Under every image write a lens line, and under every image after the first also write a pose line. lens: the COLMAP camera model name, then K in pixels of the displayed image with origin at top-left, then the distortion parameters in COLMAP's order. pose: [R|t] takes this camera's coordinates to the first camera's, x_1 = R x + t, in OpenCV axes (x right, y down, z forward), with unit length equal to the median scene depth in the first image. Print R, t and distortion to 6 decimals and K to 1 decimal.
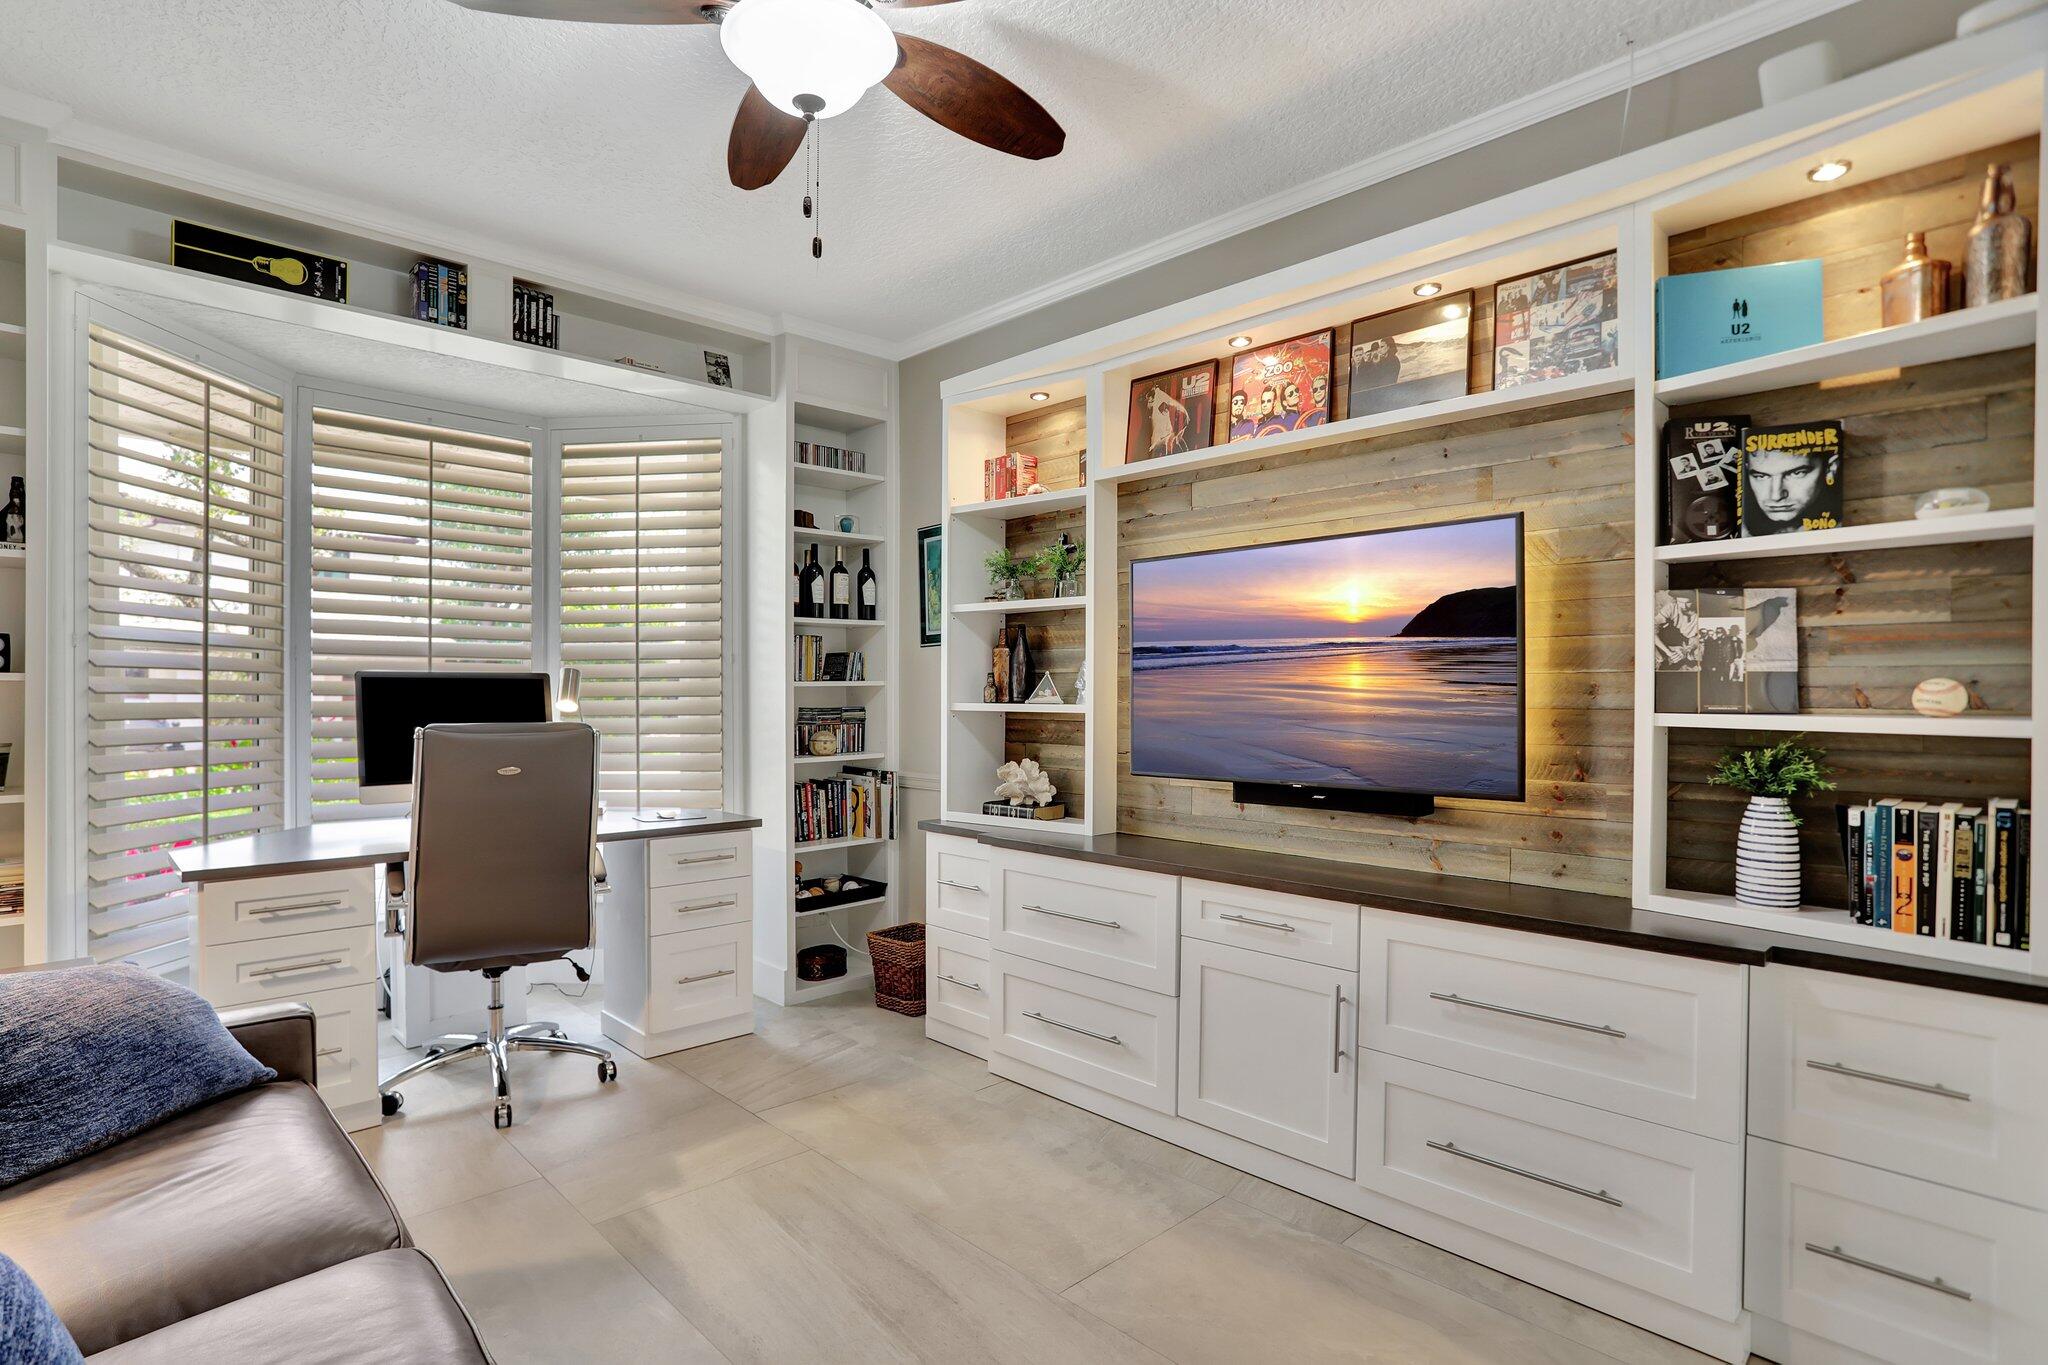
lens RADIAL K [[1007.9, 0, 1024.1], [0, 1007.9, 702.5], [0, 0, 1]] dist [-0.070059, 0.037456]
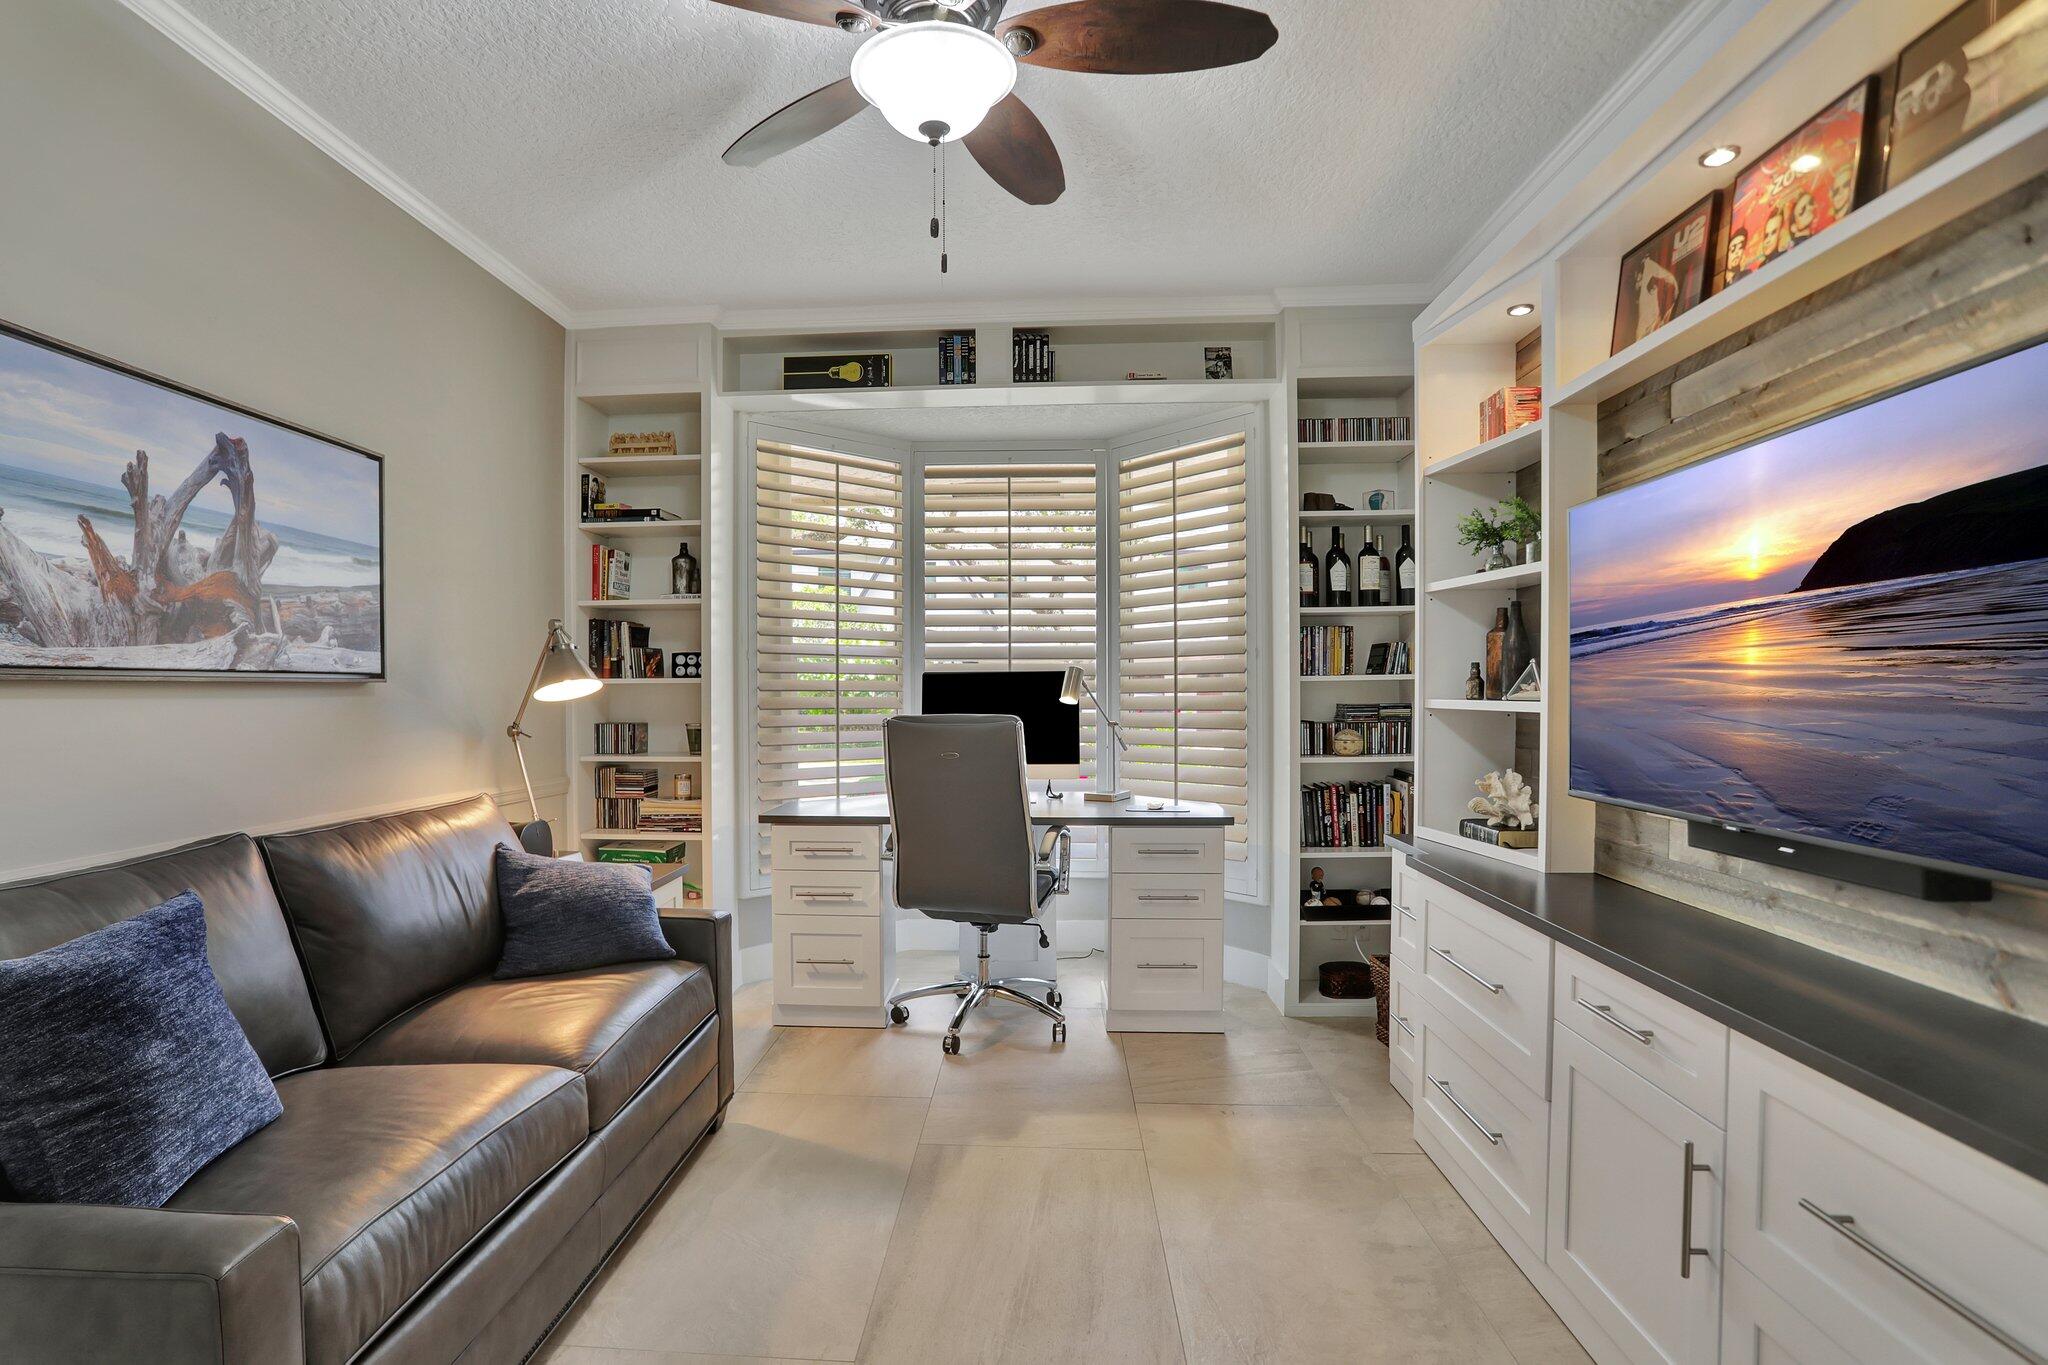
lens RADIAL K [[1024.7, 0, 1013.1], [0, 1024.7, 716.0], [0, 0, 1]] dist [-0.063453, 0.034105]
pose [[0.683127, 0.014073, -0.730164, 0.349720], [-0.001415, 0.999838, 0.017947, -0.000087], [0.730298, -0.011227, 0.683036, 0.180647]]
